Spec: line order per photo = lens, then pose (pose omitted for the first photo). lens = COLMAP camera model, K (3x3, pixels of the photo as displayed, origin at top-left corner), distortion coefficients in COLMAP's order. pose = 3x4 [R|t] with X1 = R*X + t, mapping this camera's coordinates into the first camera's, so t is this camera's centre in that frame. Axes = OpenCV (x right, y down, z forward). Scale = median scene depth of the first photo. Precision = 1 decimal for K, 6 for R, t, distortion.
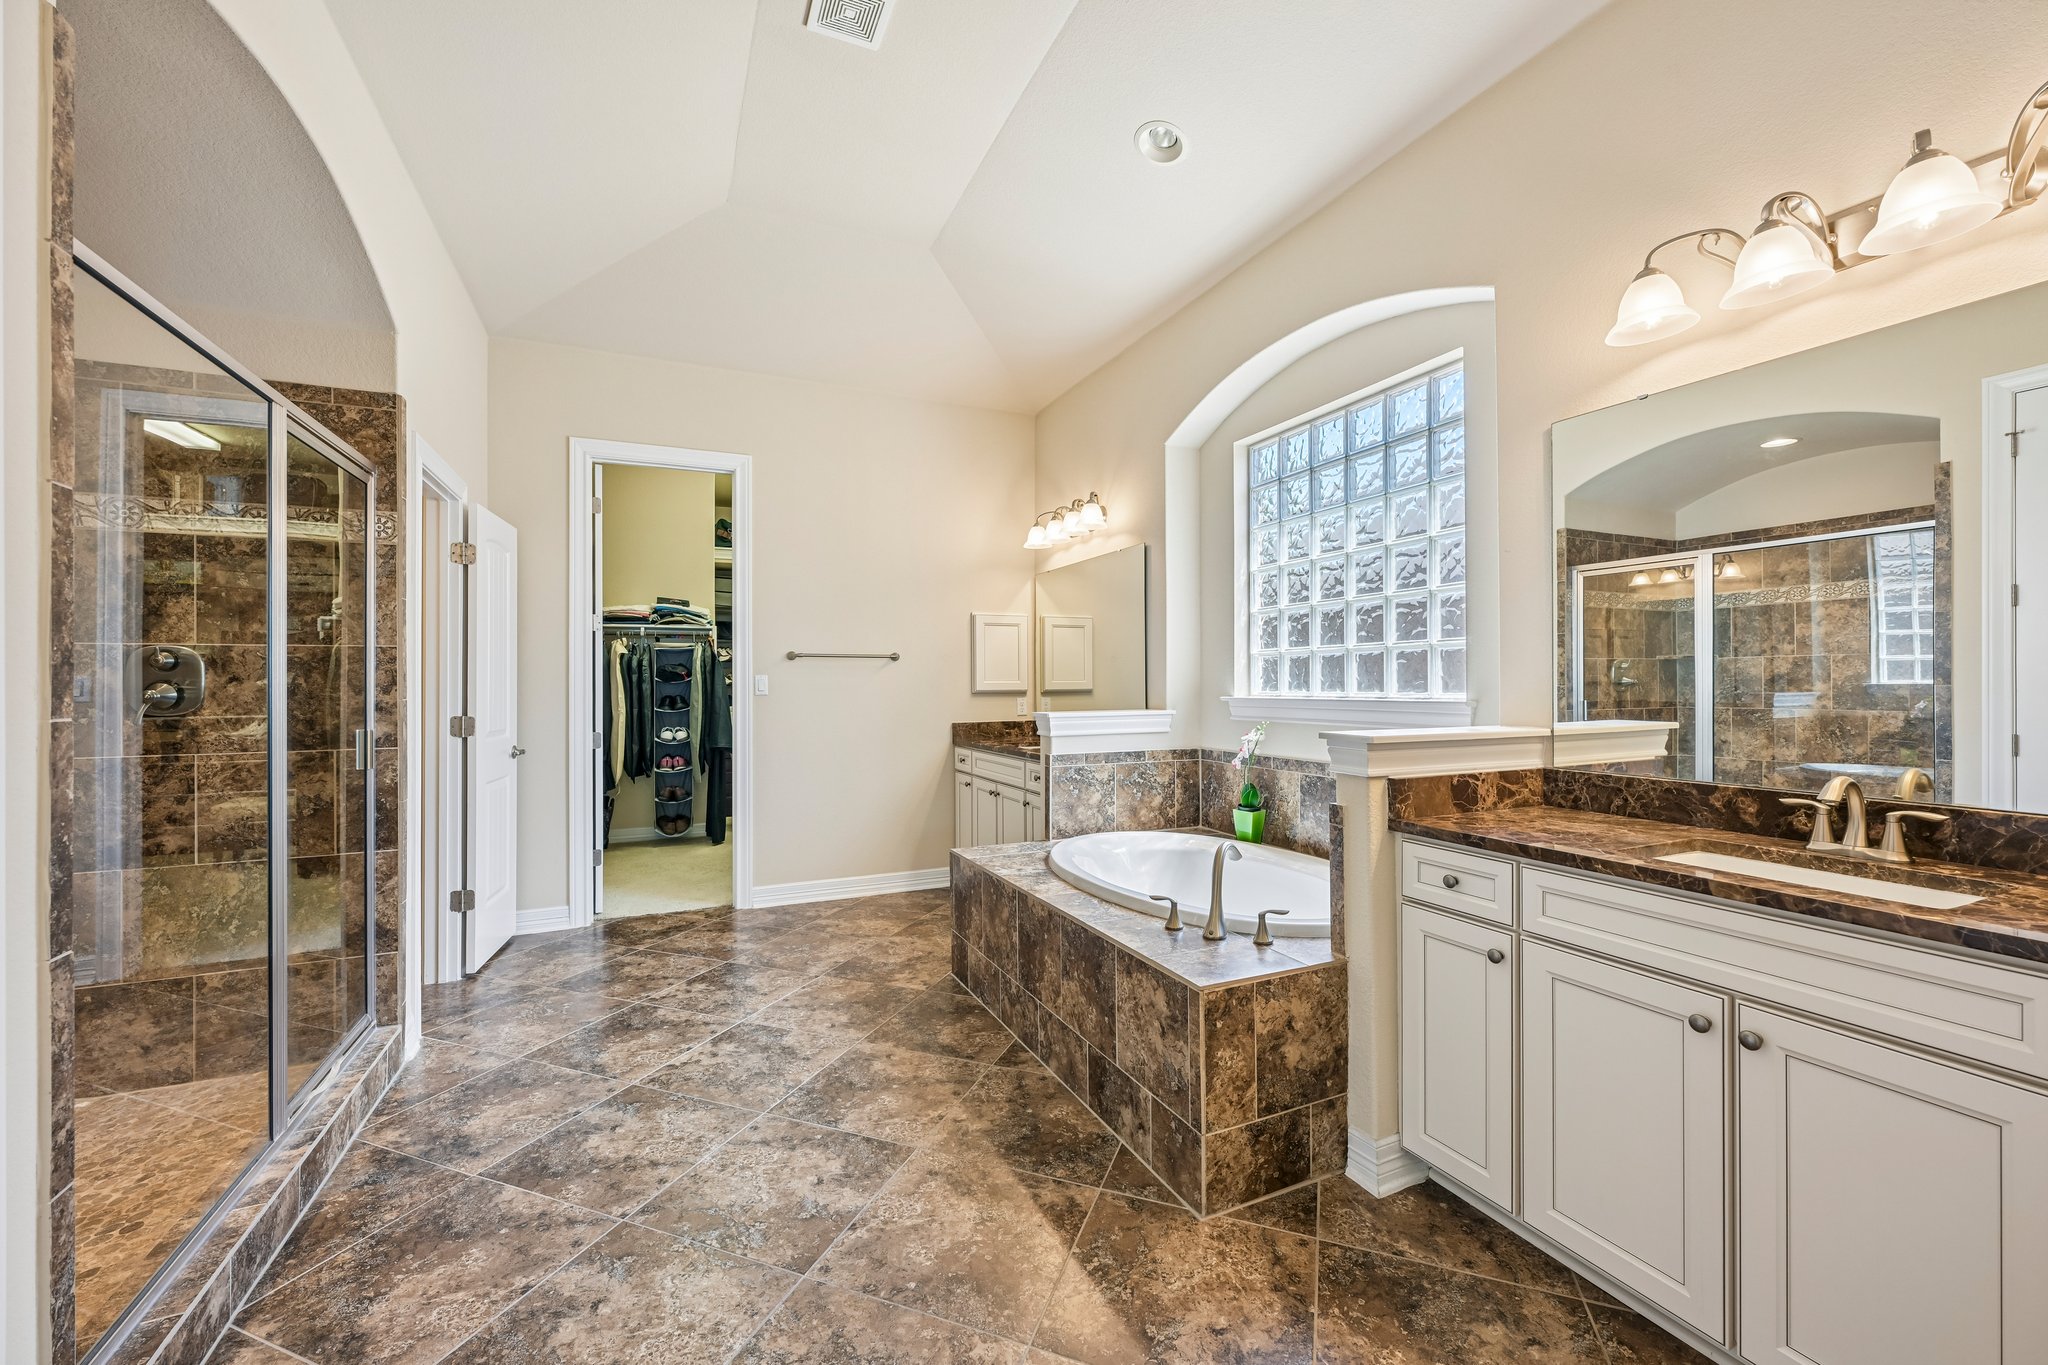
lens RADIAL K [[770.8, 0, 1024.0], [0, 770.8, 682.5], [0, 0, 1]] dist [0.001117, 0.000107]
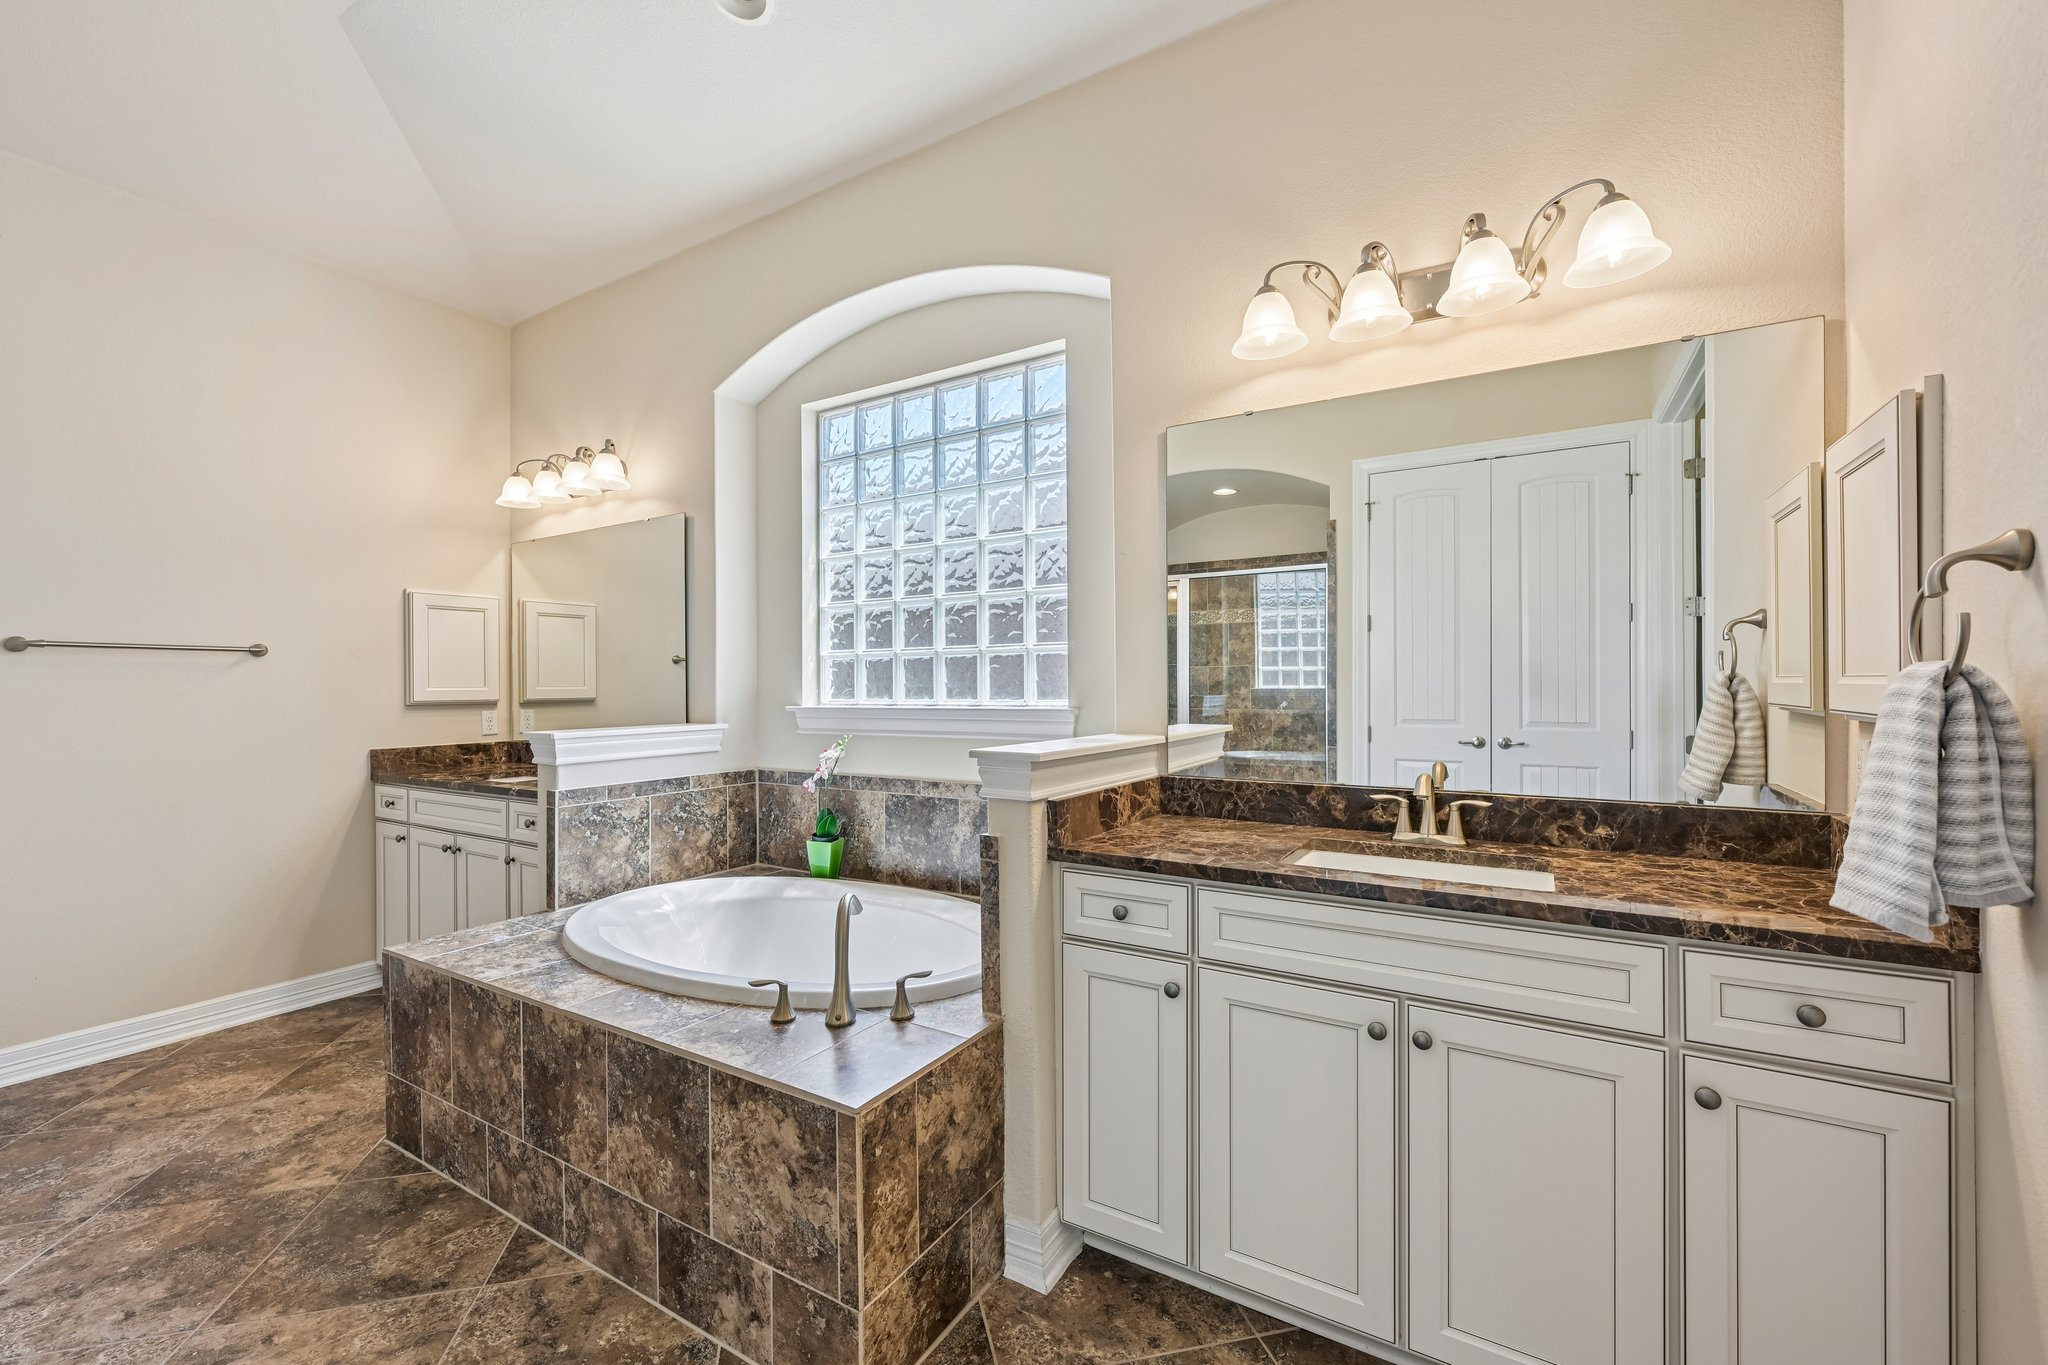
lens RADIAL K [[841.1, 0, 1026.8], [0, 841.1, 685.3], [0, 0, 1]] dist [-0.000269, 0.000186]
pose [[0.834108, -0.000613, 0.551601, -0.045778], [0.002529, 0.999993, -0.002713, -0.001862], [-0.551596, 0.003658, 0.834104, 0.149885]]
